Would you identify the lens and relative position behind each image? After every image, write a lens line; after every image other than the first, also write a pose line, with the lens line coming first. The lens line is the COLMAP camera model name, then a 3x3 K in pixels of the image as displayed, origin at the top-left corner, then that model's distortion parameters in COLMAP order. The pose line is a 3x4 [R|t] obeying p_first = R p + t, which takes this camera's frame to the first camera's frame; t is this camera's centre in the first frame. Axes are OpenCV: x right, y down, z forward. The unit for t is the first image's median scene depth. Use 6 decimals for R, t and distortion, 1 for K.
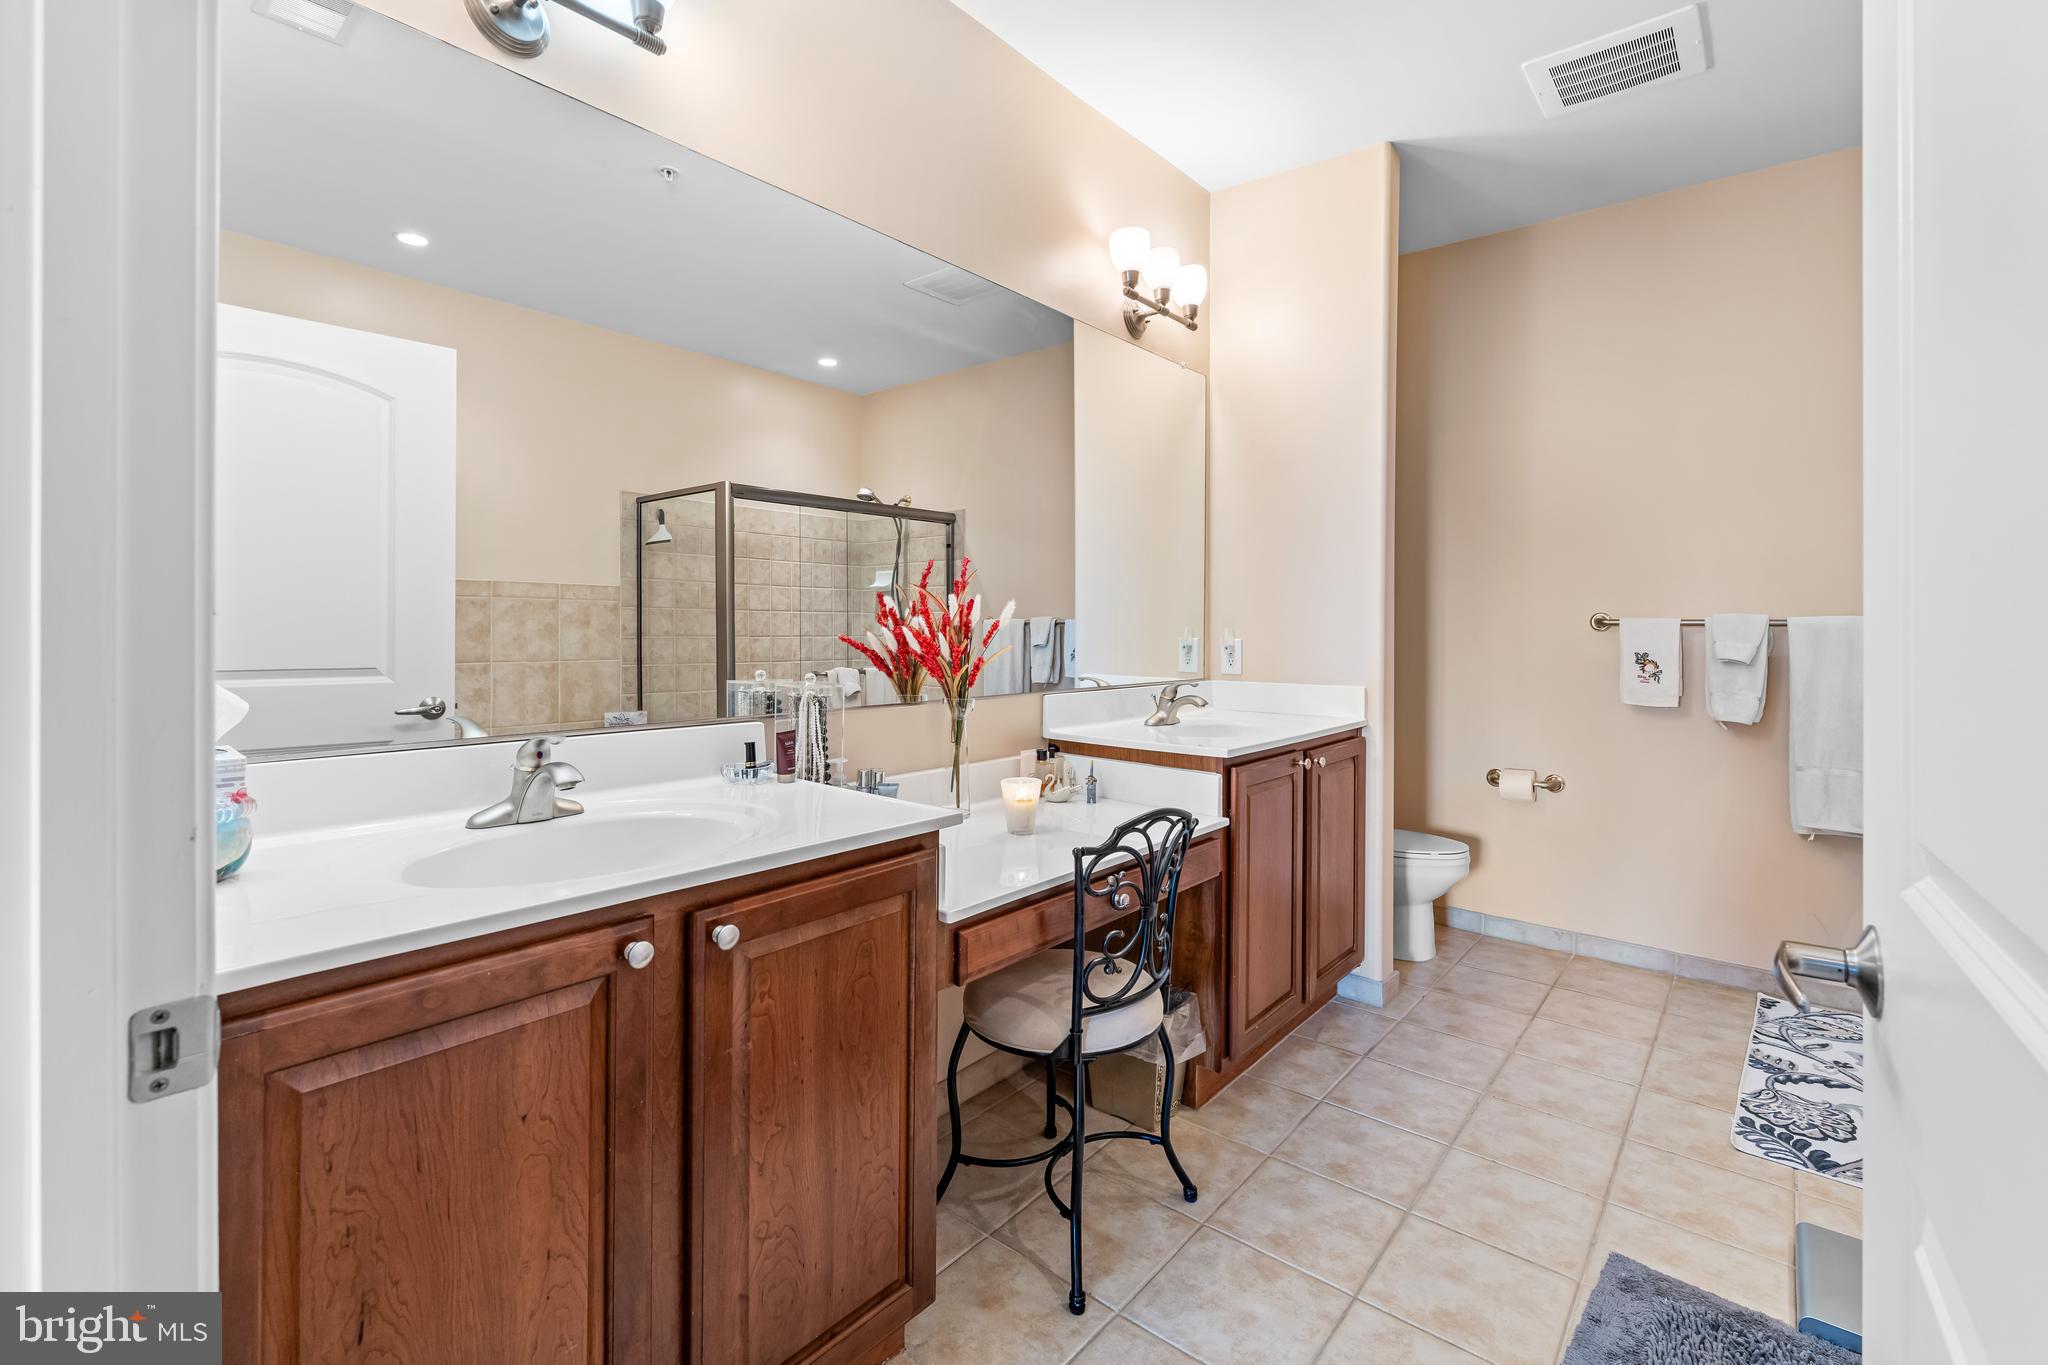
lens RADIAL K [[912.9, 0, 1015.9], [0, 912.9, 634.4], [0, 0, 1]] dist [0.009364, 0.000518]
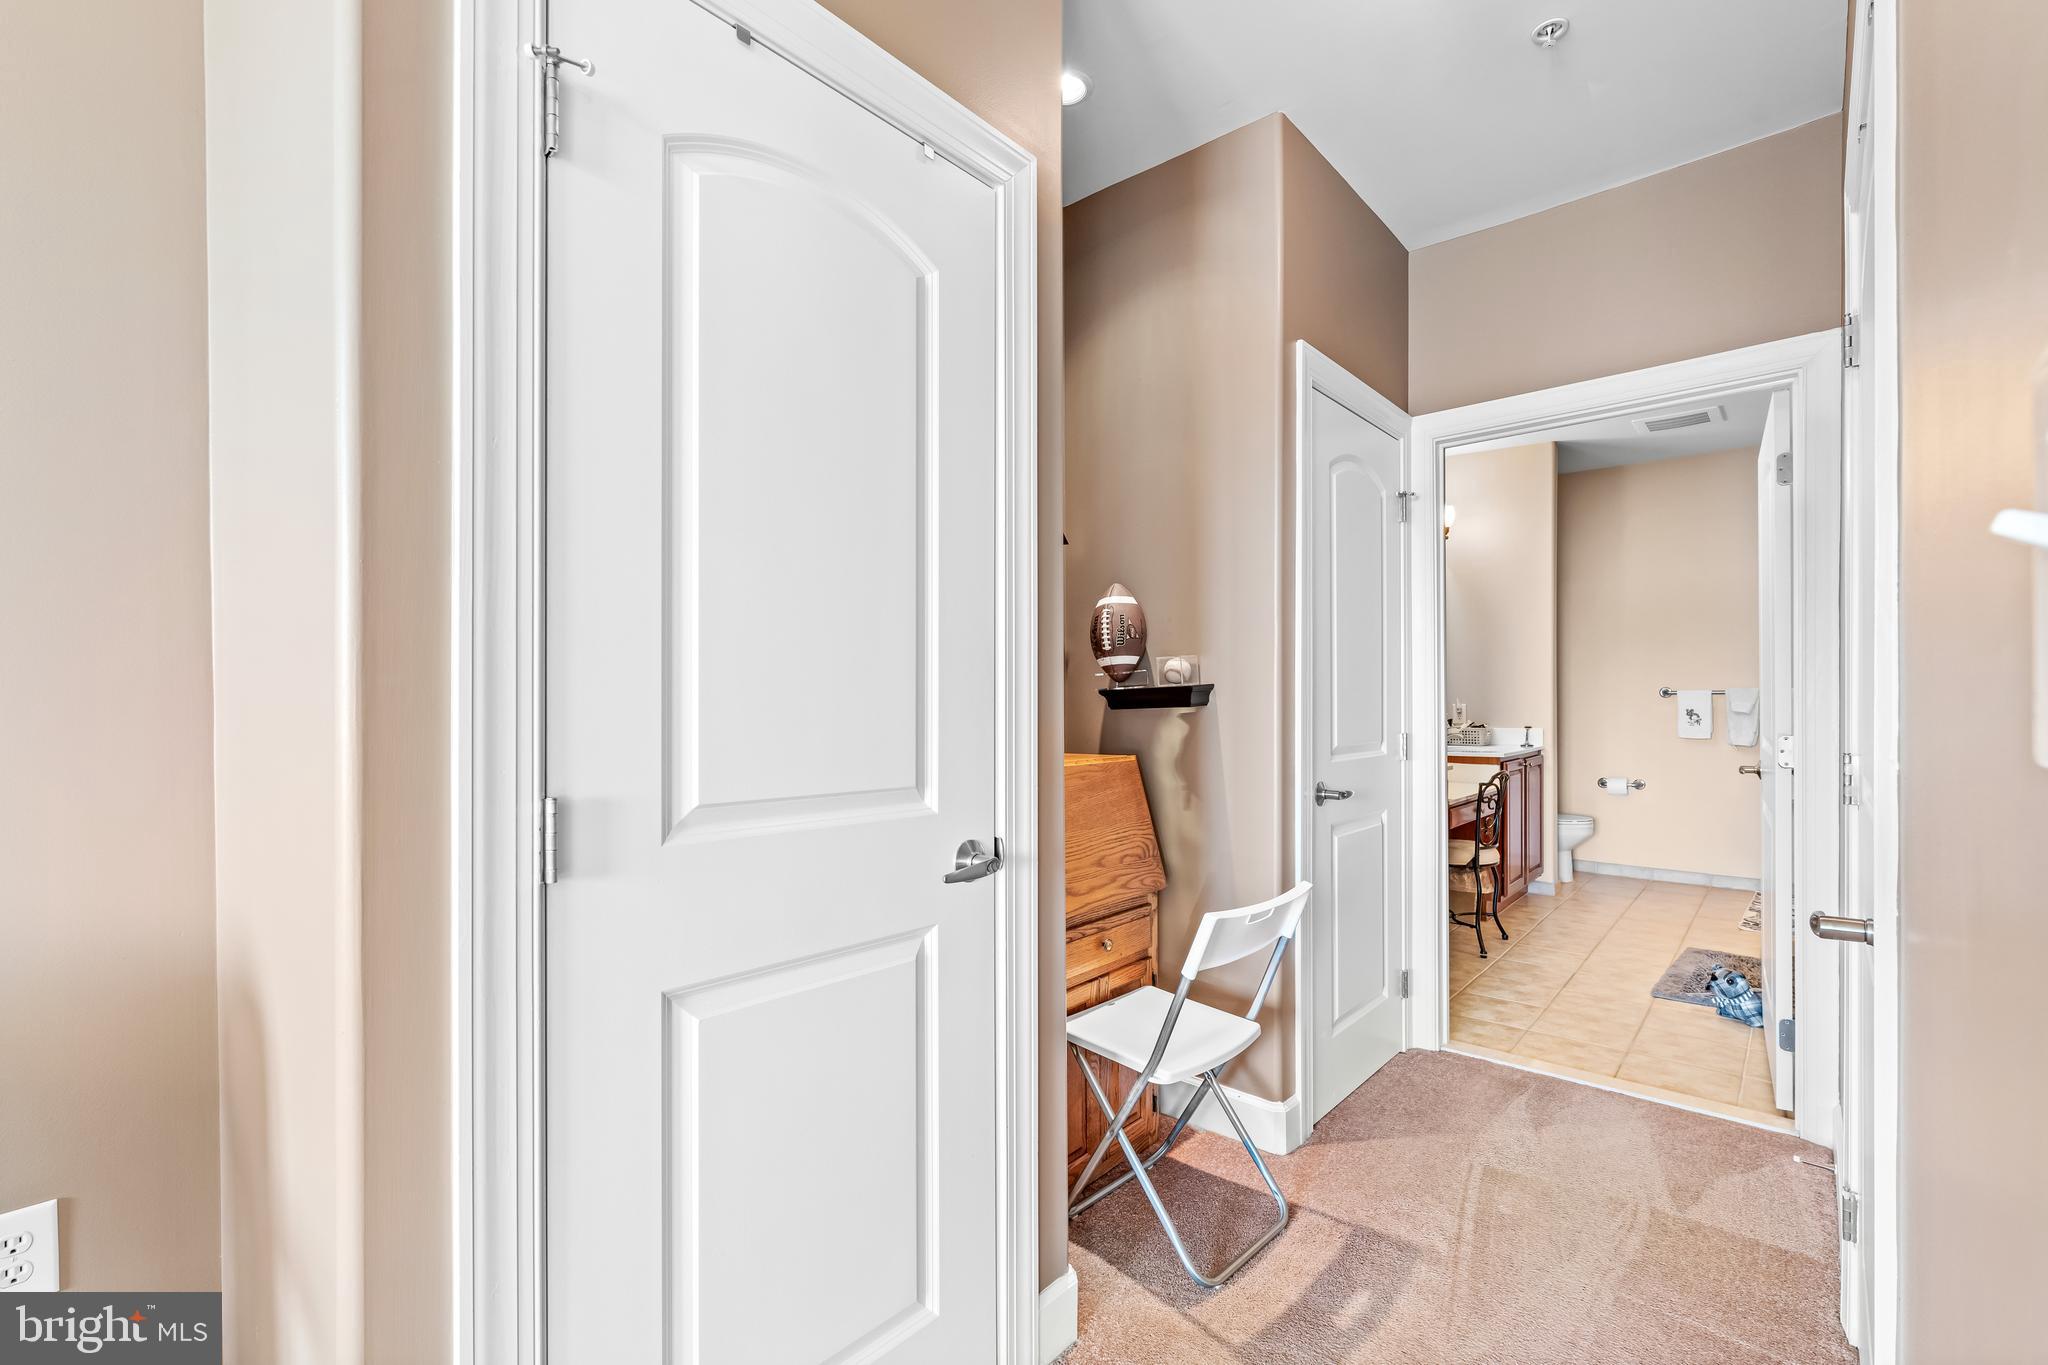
lens RADIAL K [[882.7, 0, 1022.0], [0, 882.7, 706.4], [0, 0, 1]] dist [0.000431, 0.000110]
pose [[0.999580, -0.008282, -0.027784, -0.604351], [0.008304, 0.999965, 0.000652, 0.001745], [0.027778, -0.000882, 0.999614, -0.802356]]
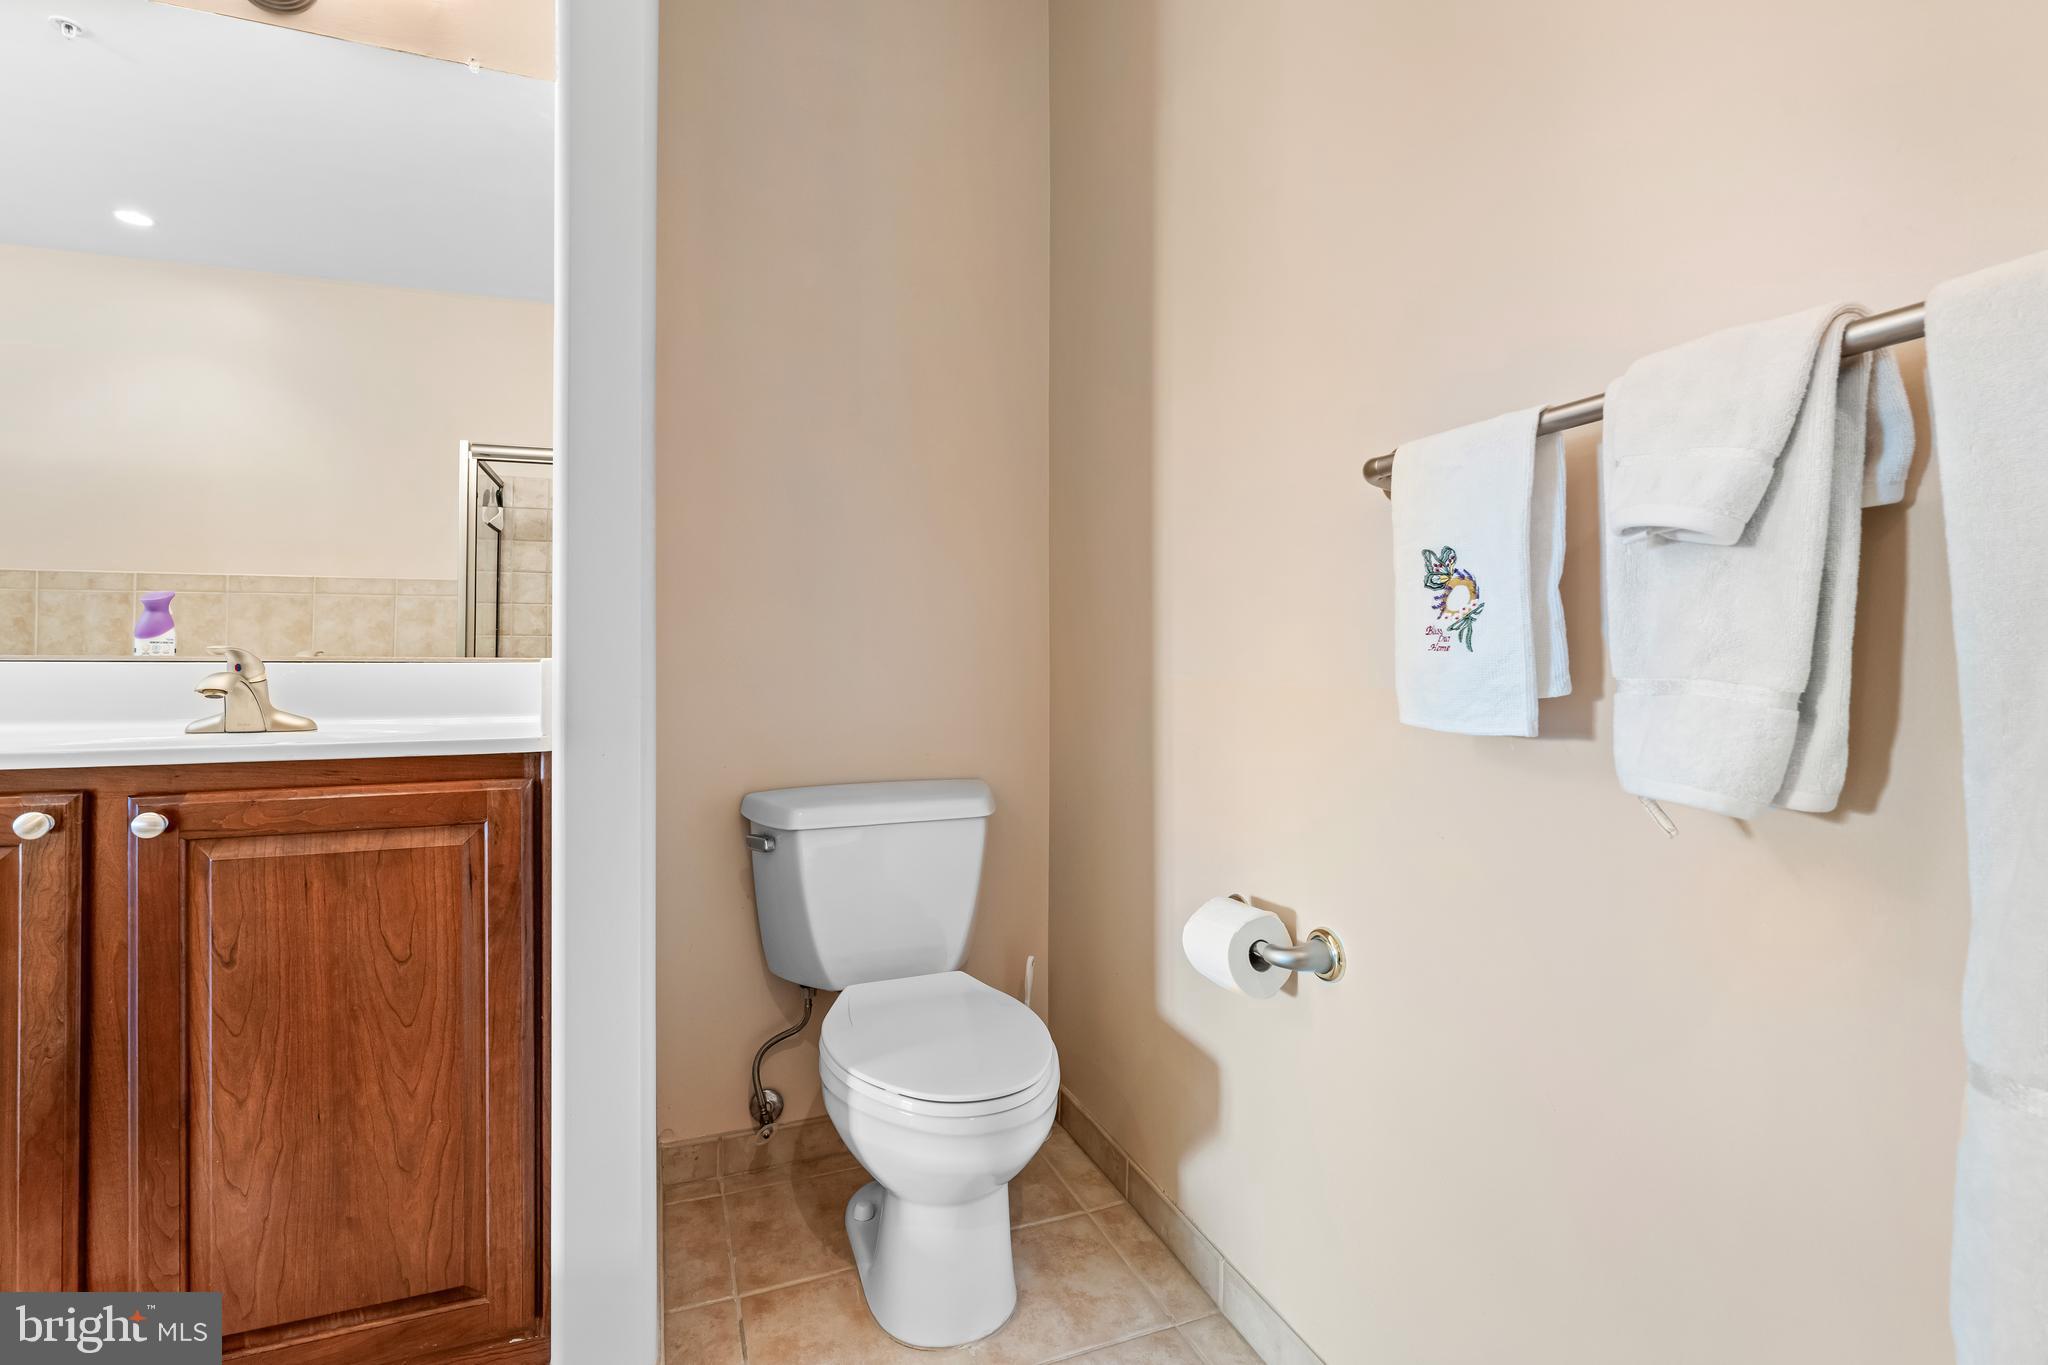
lens RADIAL K [[912.9, 0, 1015.9], [0, 912.9, 634.4], [0, 0, 1]] dist [0.009364, 0.000518]
pose [[0.886986, -0.025293, -0.461103, 0.697023], [0.011715, 0.999410, -0.032286, 0.055150], [0.461647, 0.023236, 0.886759, 0.678826]]
